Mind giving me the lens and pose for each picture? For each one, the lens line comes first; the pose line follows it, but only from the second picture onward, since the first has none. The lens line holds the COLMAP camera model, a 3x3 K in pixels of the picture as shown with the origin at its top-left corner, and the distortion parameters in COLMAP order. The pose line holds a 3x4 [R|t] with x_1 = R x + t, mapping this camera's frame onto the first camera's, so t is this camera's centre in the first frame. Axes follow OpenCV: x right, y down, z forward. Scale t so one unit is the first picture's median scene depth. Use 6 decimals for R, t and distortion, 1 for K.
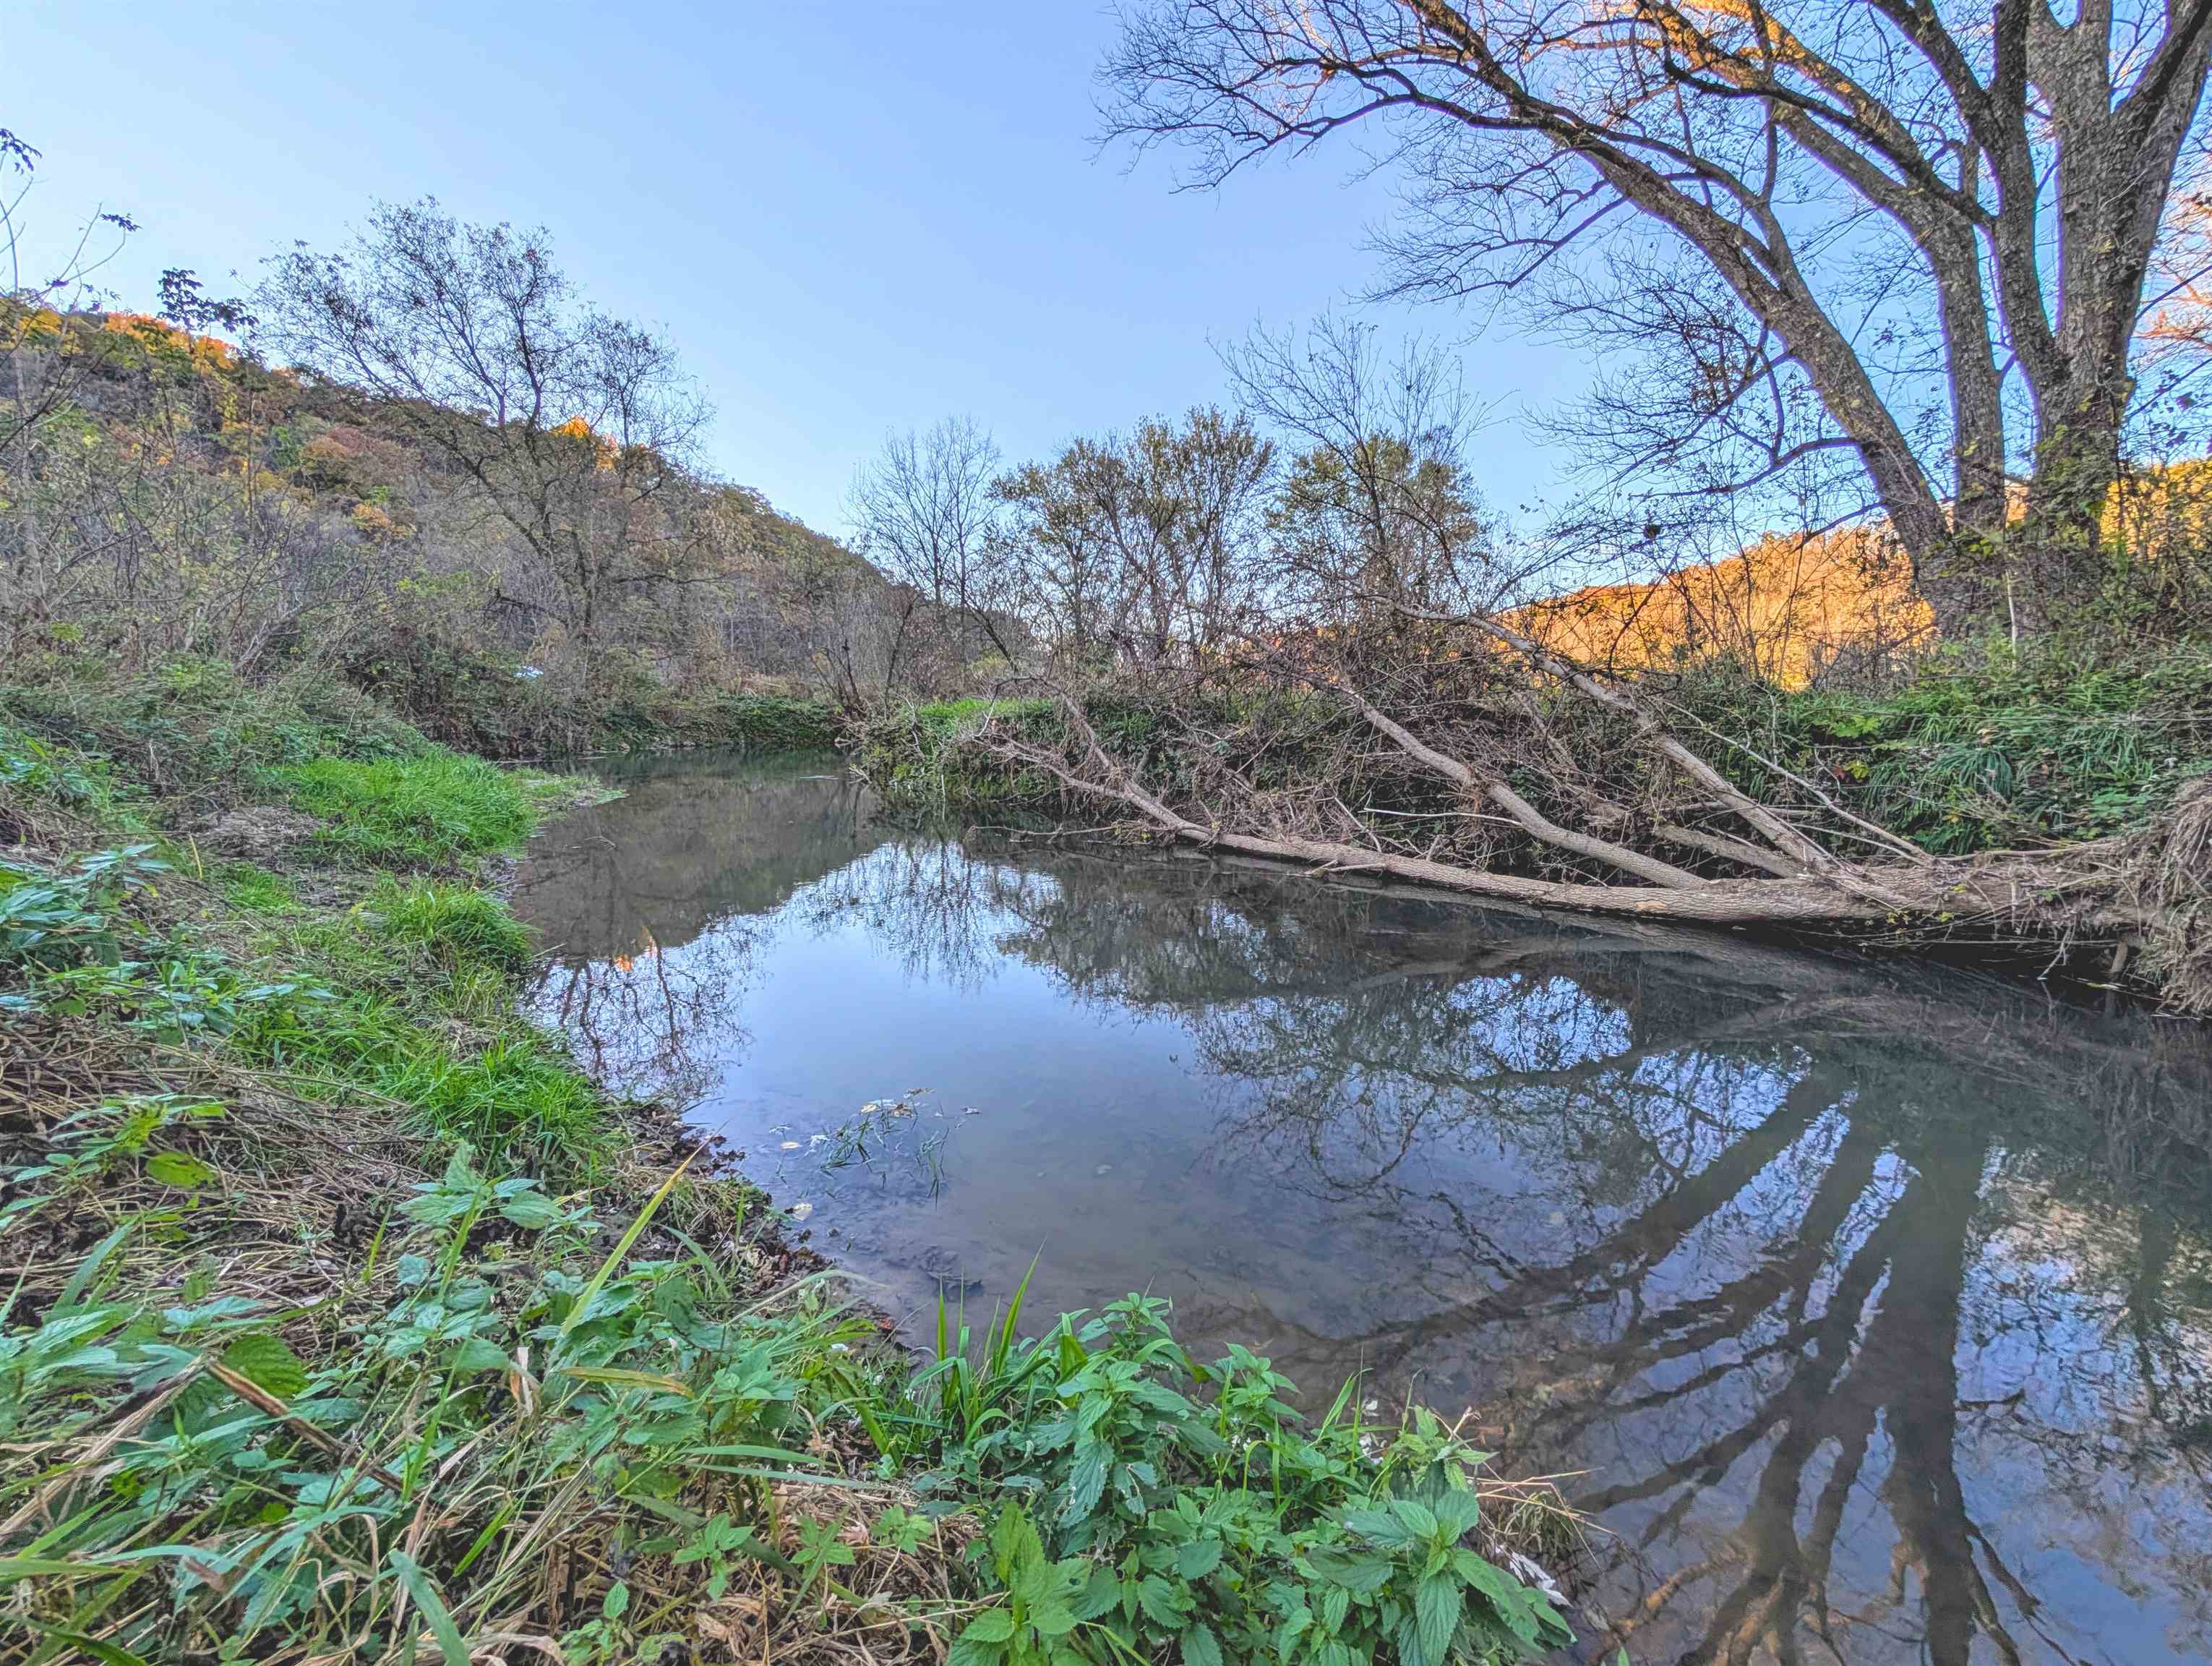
lens RADIAL K [[831.1, 0, 1106.0], [0, 831.1, 833.0], [0, 0, 1]] dist [0.002394, 0.000199]
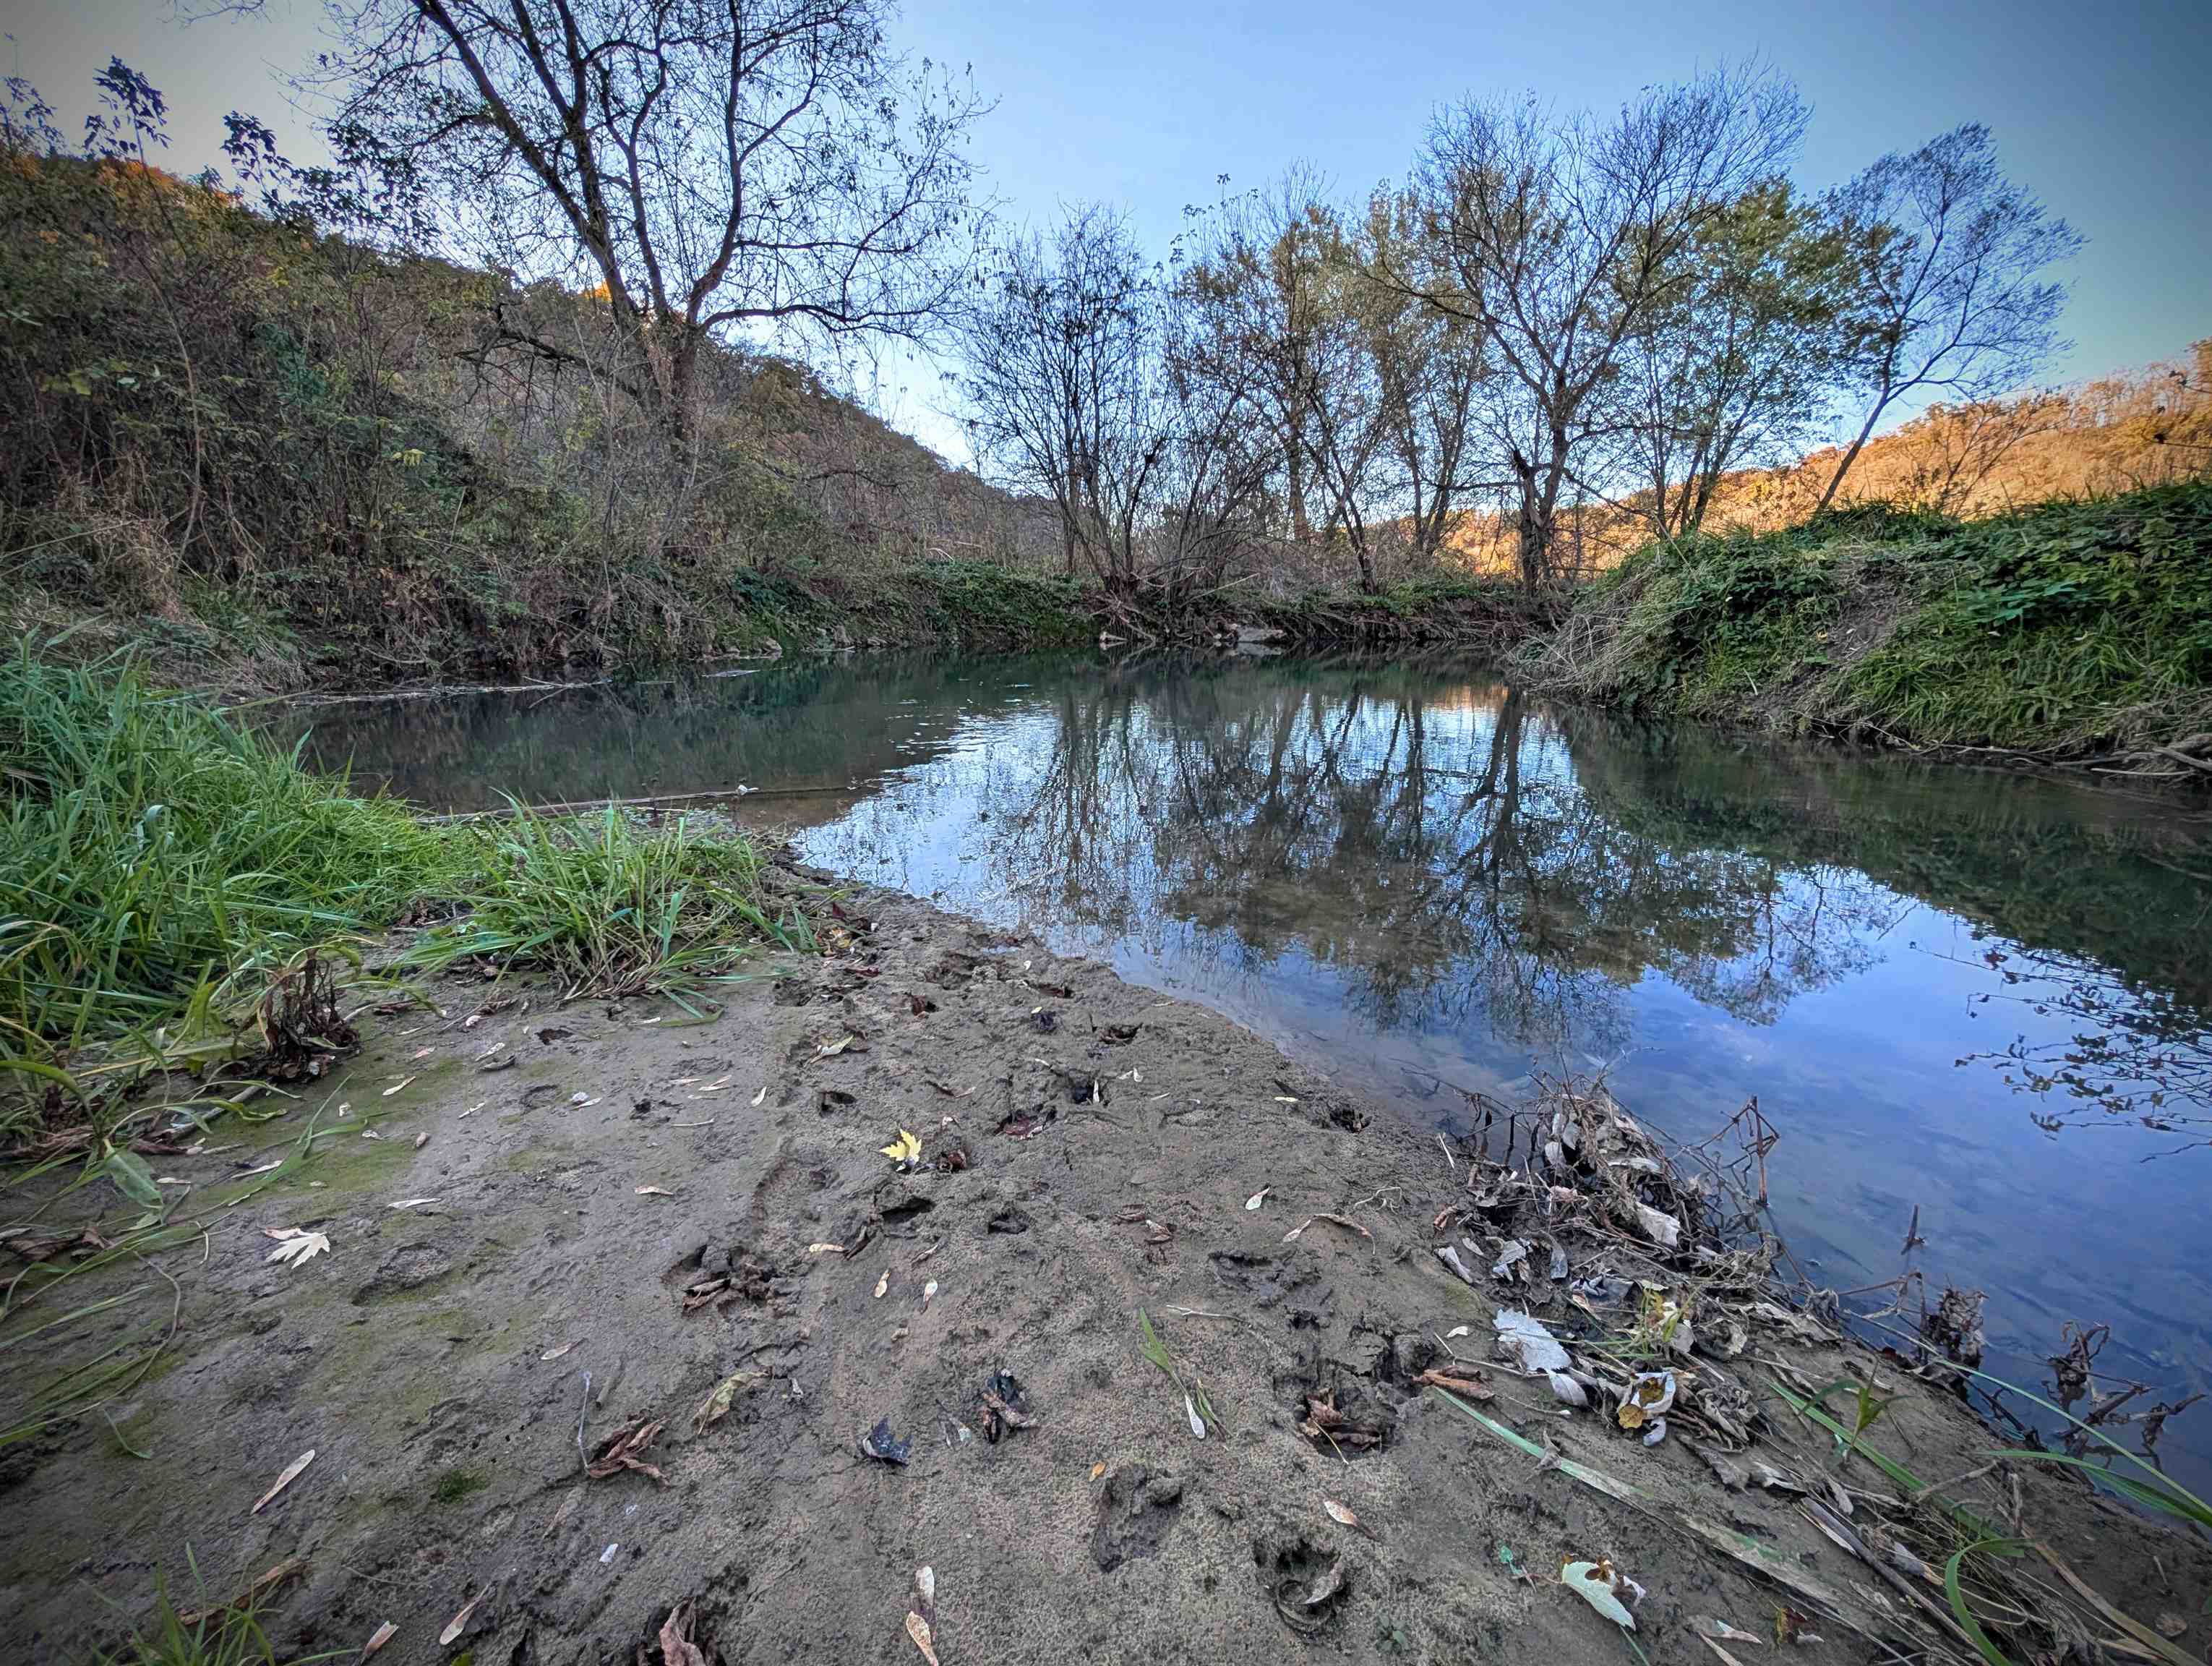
lens RADIAL K [[831.1, 0, 1106.0], [0, 831.1, 833.0], [0, 0, 1]] dist [0.002394, 0.000199]
pose [[0.998521, 0.016653, -0.051748, -0.336778], [-0.010692, 0.993492, 0.113397, -0.049458], [0.053300, -0.112676, 0.992201, 0.485834]]
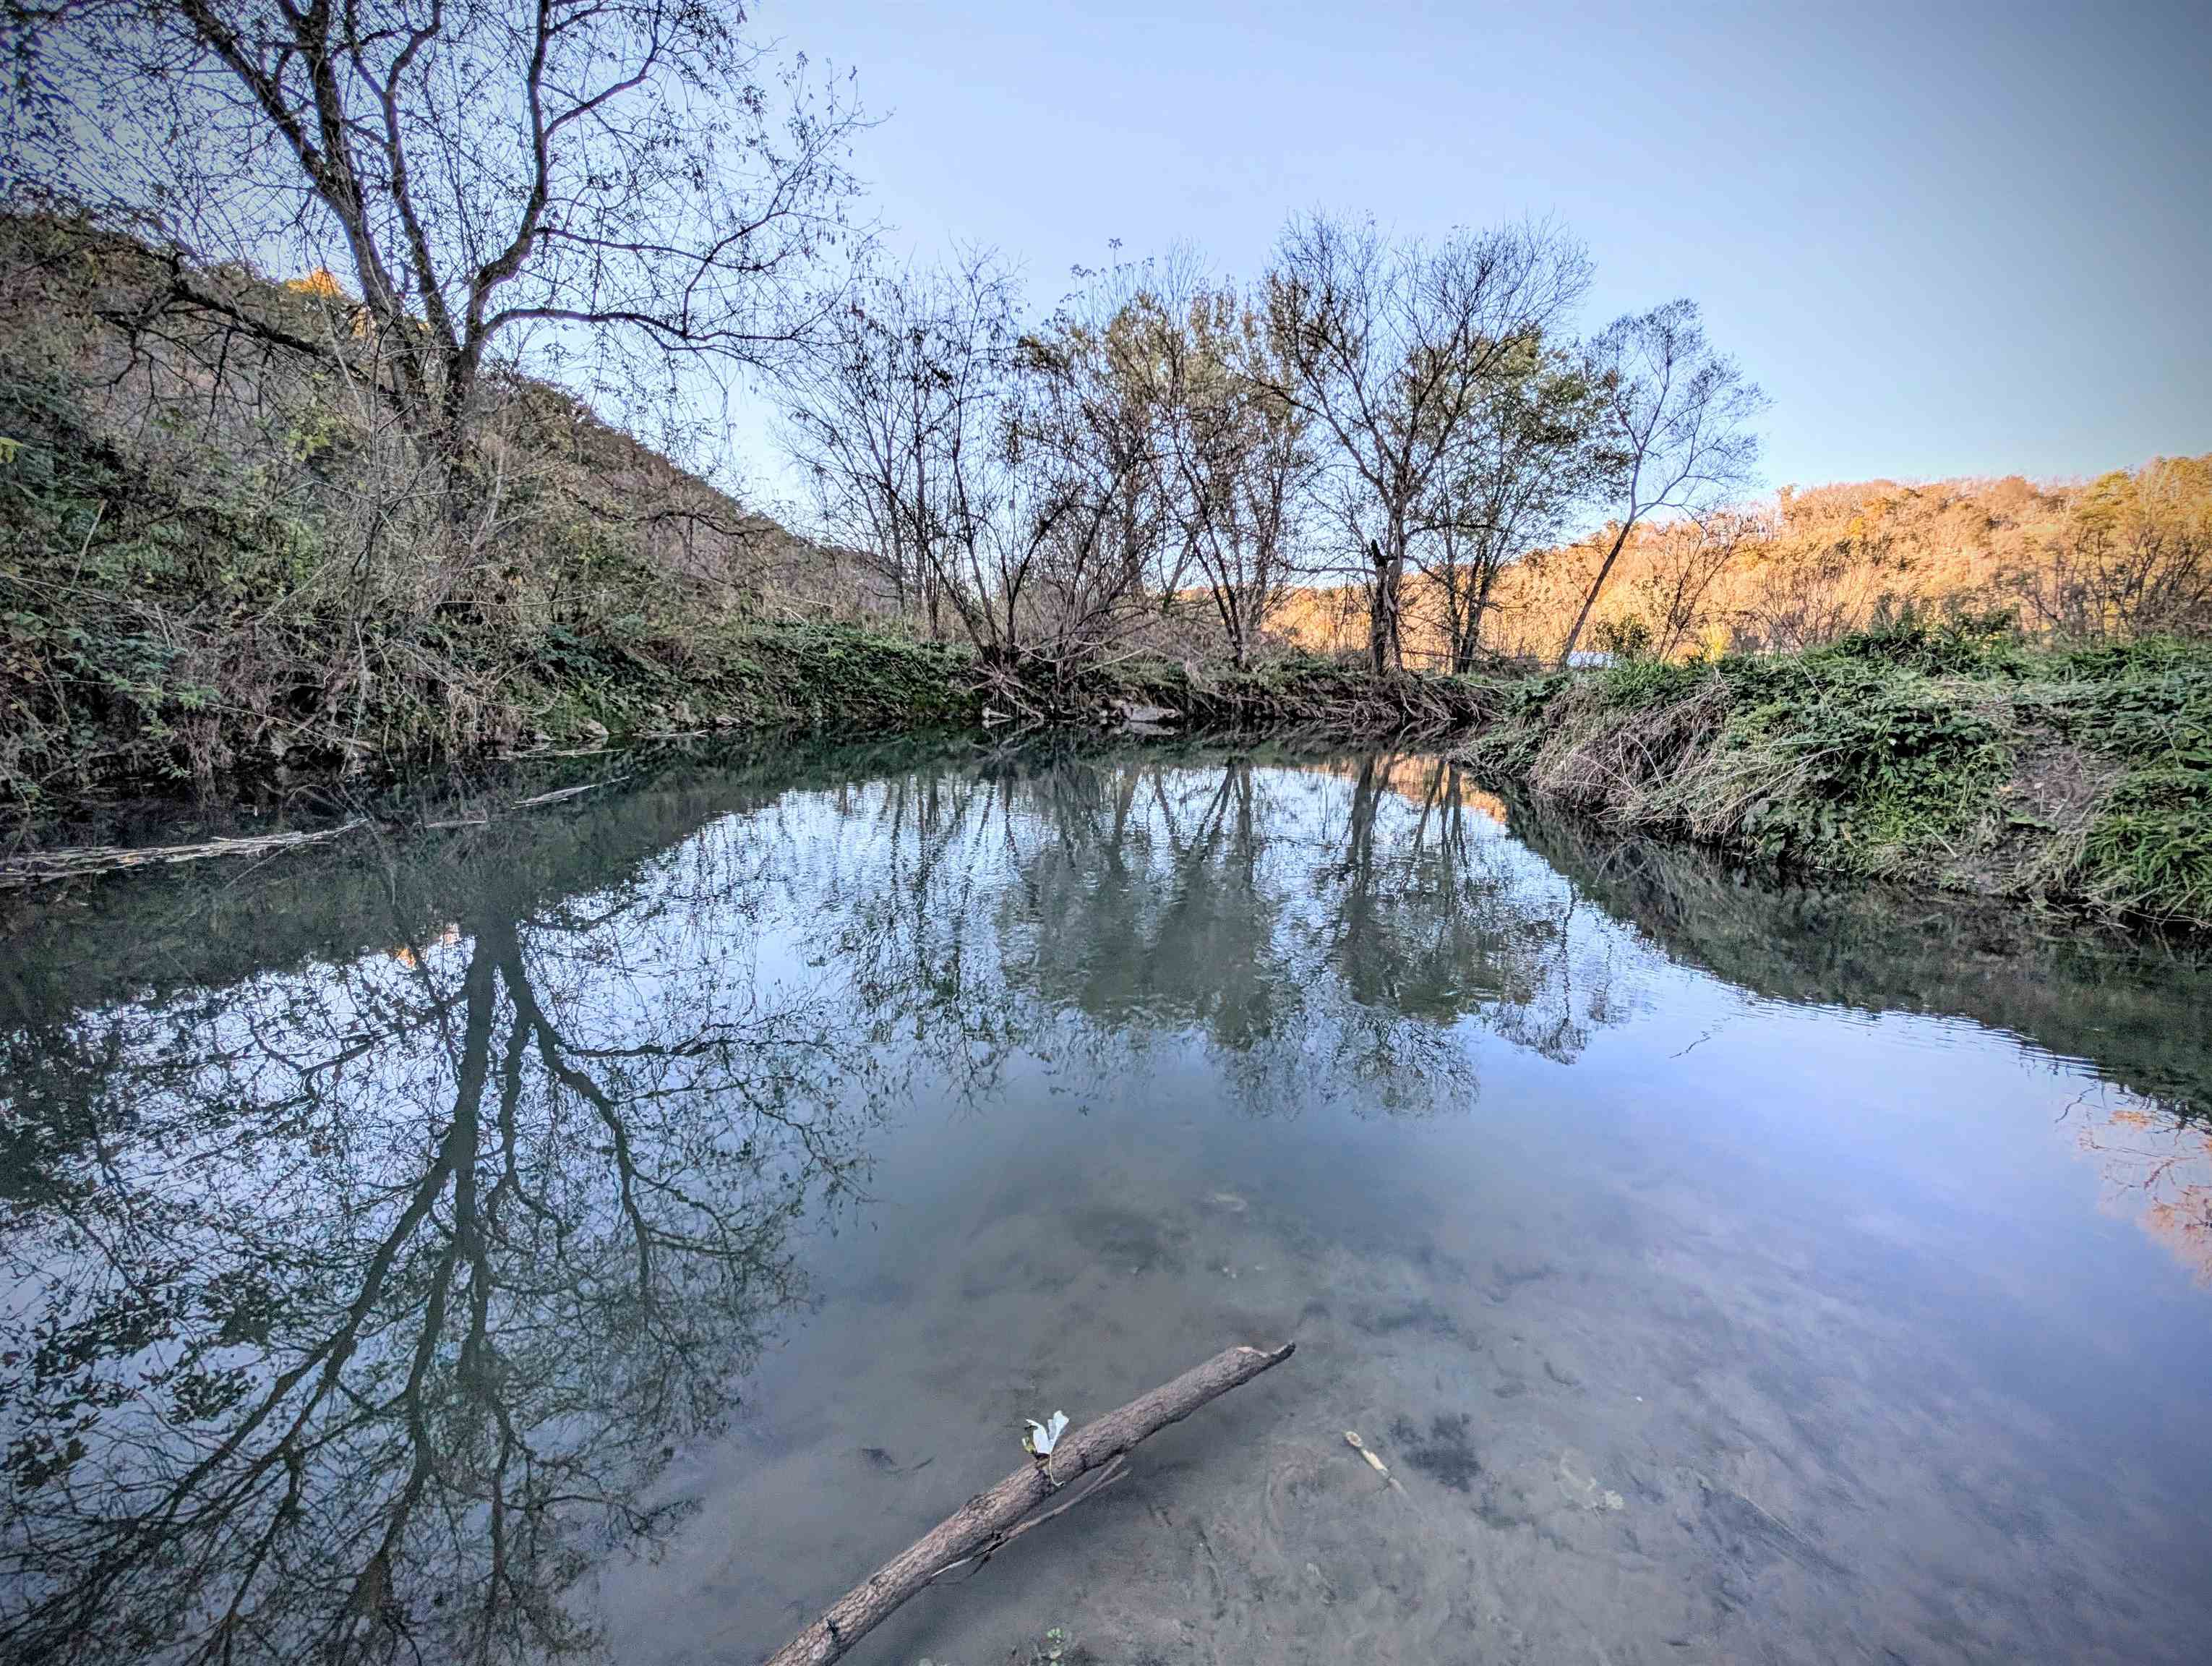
lens RADIAL K [[831.1, 0, 1106.0], [0, 831.1, 833.0], [0, 0, 1]] dist [0.002394, 0.000199]
pose [[0.984677, -0.001001, 0.174386, -0.394729], [-0.007409, 0.998841, 0.047564, -0.072924], [-0.174232, -0.048128, 0.983528, 0.556098]]
